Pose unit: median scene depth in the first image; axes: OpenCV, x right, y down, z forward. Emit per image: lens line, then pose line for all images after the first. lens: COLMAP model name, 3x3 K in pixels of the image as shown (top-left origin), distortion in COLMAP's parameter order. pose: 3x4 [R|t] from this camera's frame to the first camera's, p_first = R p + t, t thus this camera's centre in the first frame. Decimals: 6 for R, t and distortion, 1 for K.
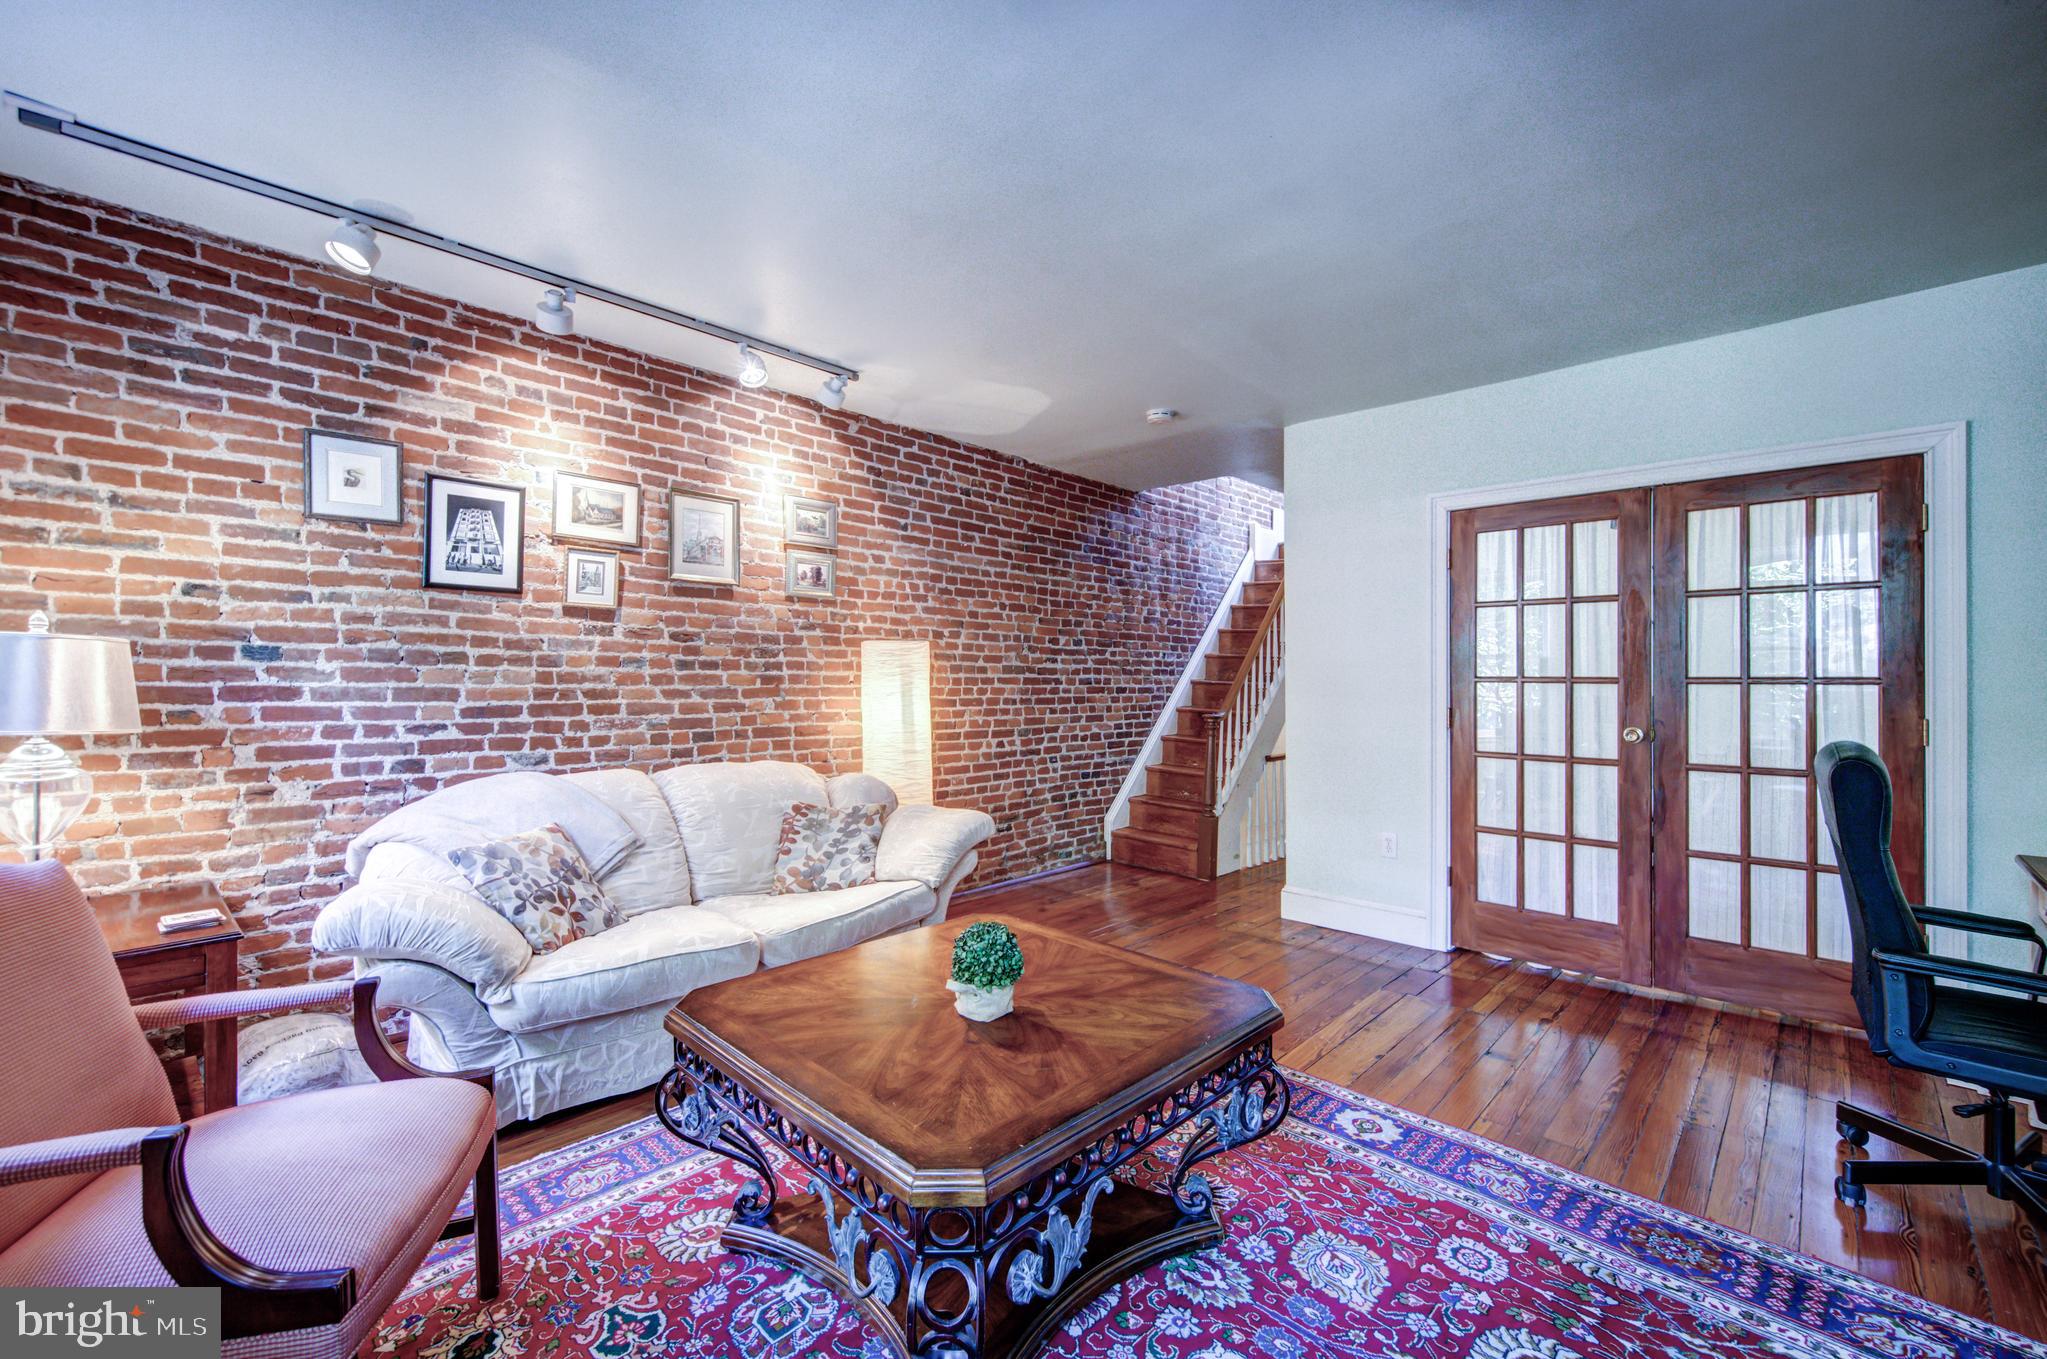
lens RADIAL K [[839.2, 0, 1031.2], [0, 839.2, 664.5], [0, 0, 1]] dist [0.008624, -0.004458]
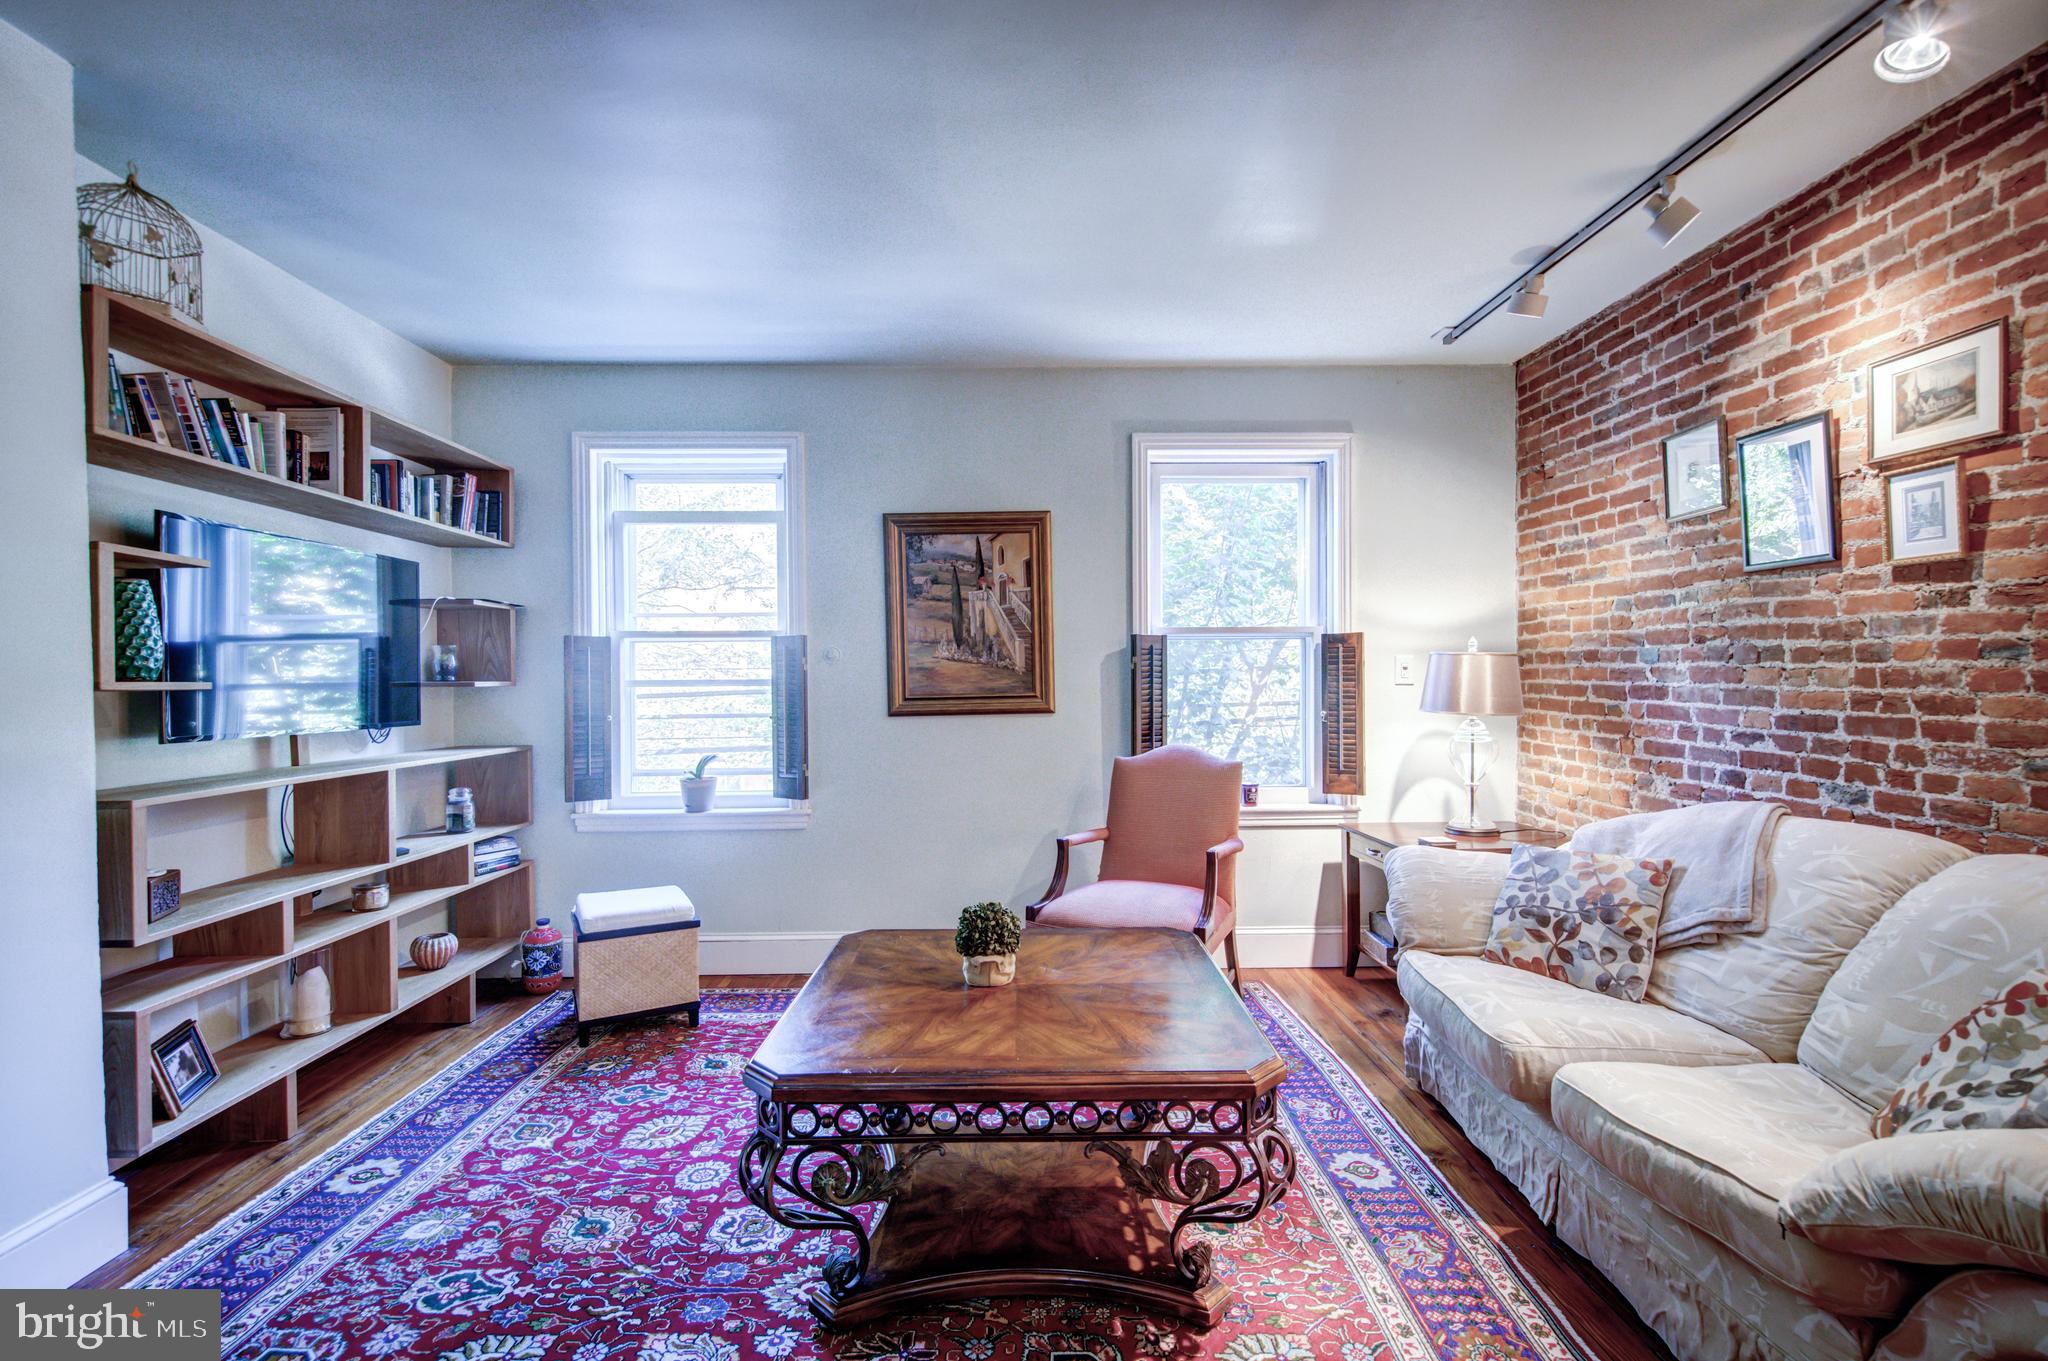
lens RADIAL K [[924.5, 0, 1024.0], [0, 924.5, 680.5], [0, 0, 1]] dist [0.014615, -0.007962]
pose [[-0.708952, 0.004087, -0.705245, 0.451903], [0.014623, 0.999853, -0.008905, 0.015369], [0.705106, -0.016626, -0.708907, 1.111148]]
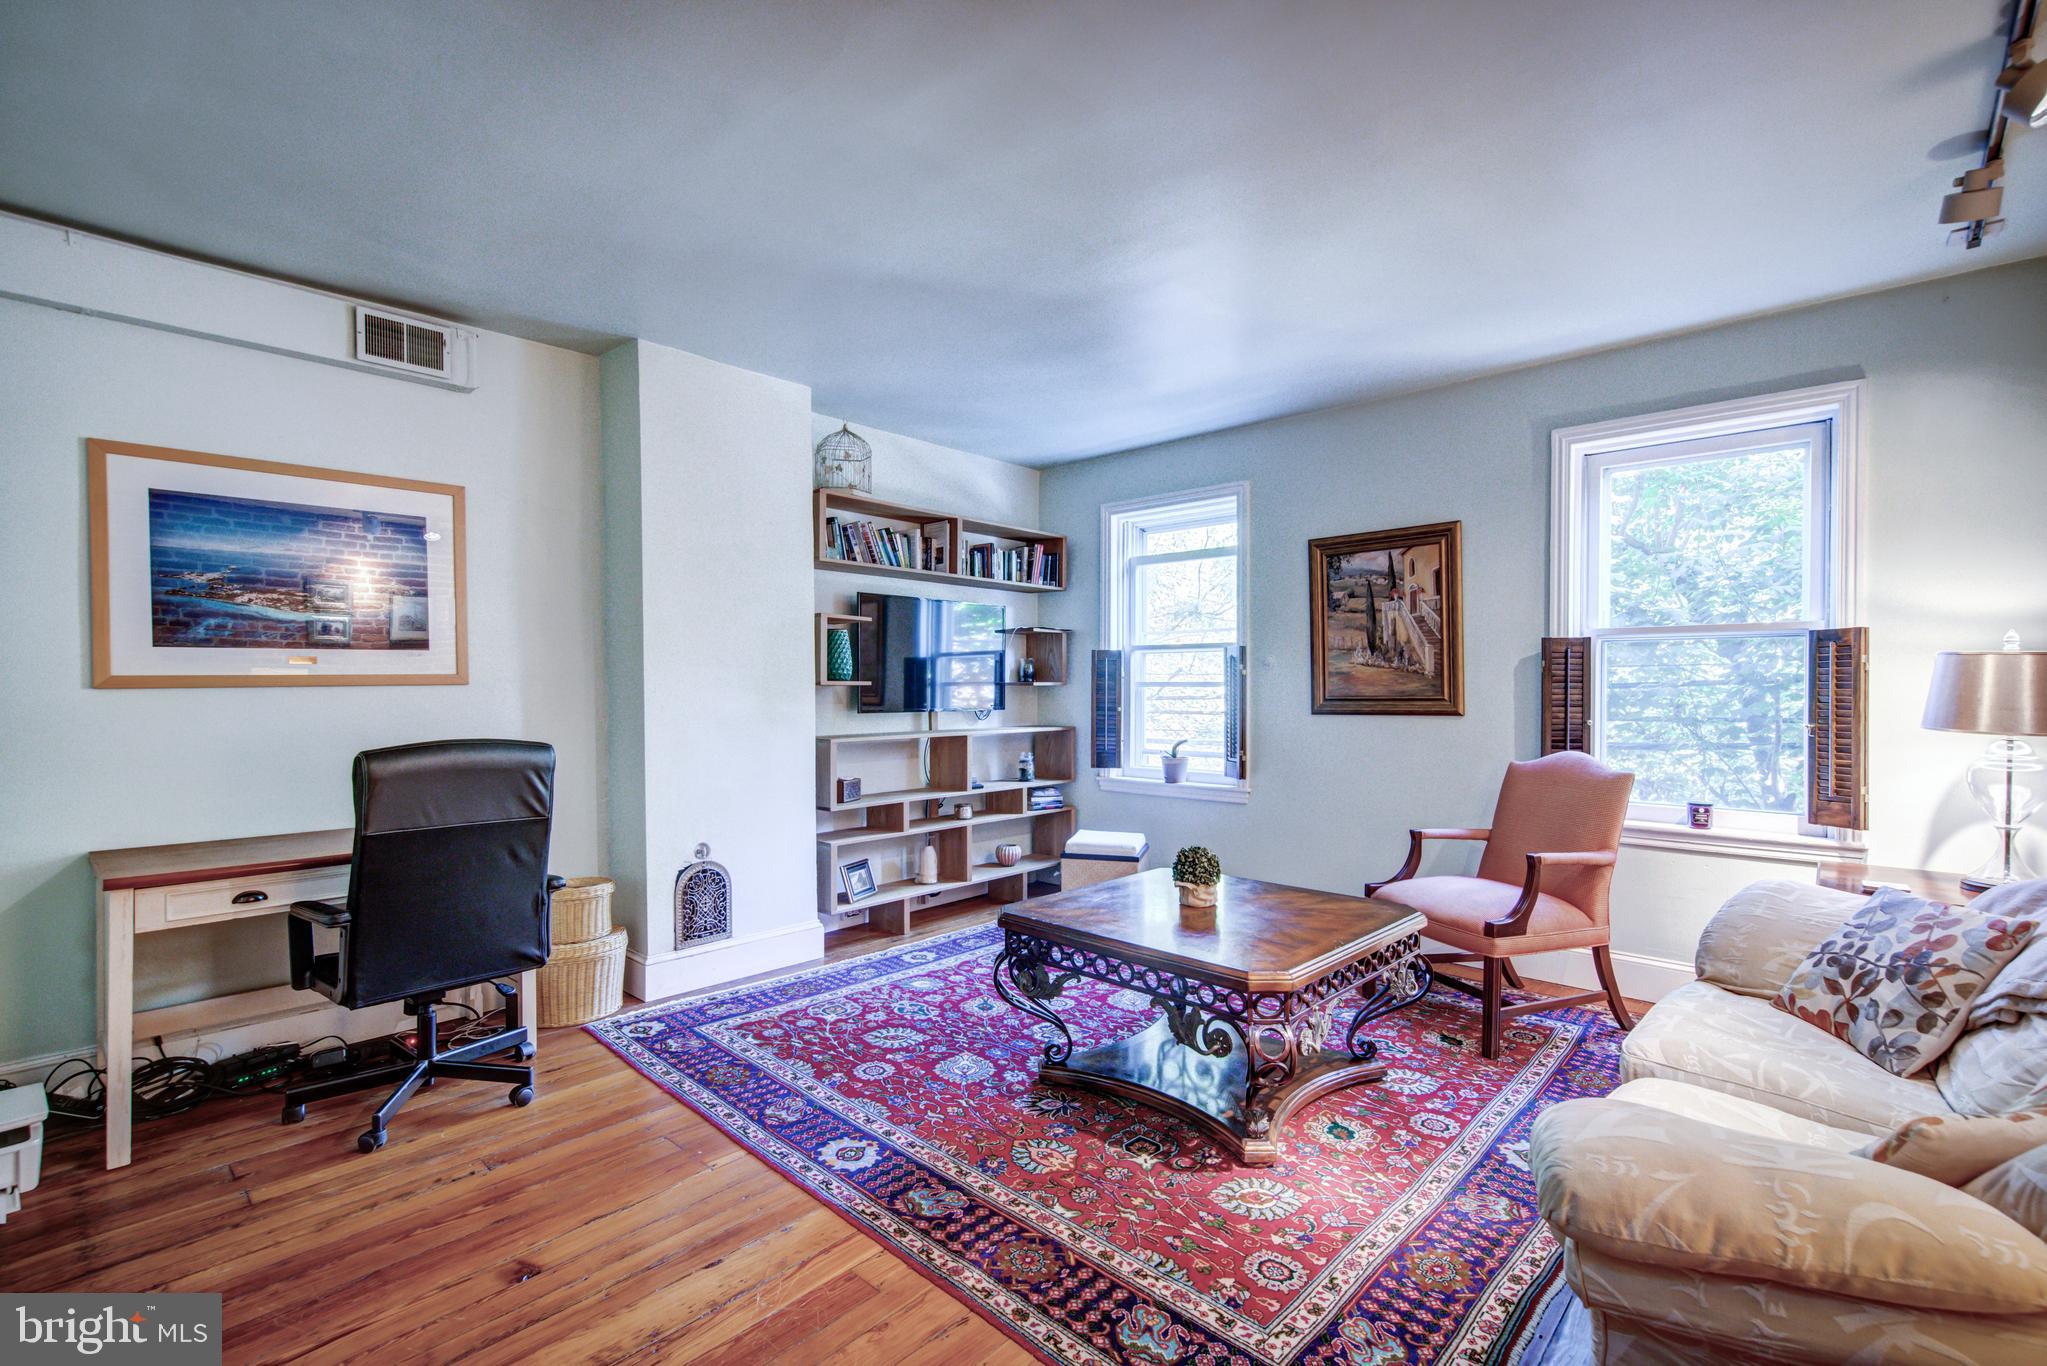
lens RADIAL K [[924.0, 0, 1023.5], [0, 924.0, 683.0], [0, 0, 1]] dist [0.014615, -0.007962]
pose [[-0.999892, -0.002121, -0.014561, 0.165201], [-0.001912, 0.999895, -0.014338, 0.022851], [0.014589, -0.014309, -0.999791, 1.551509]]
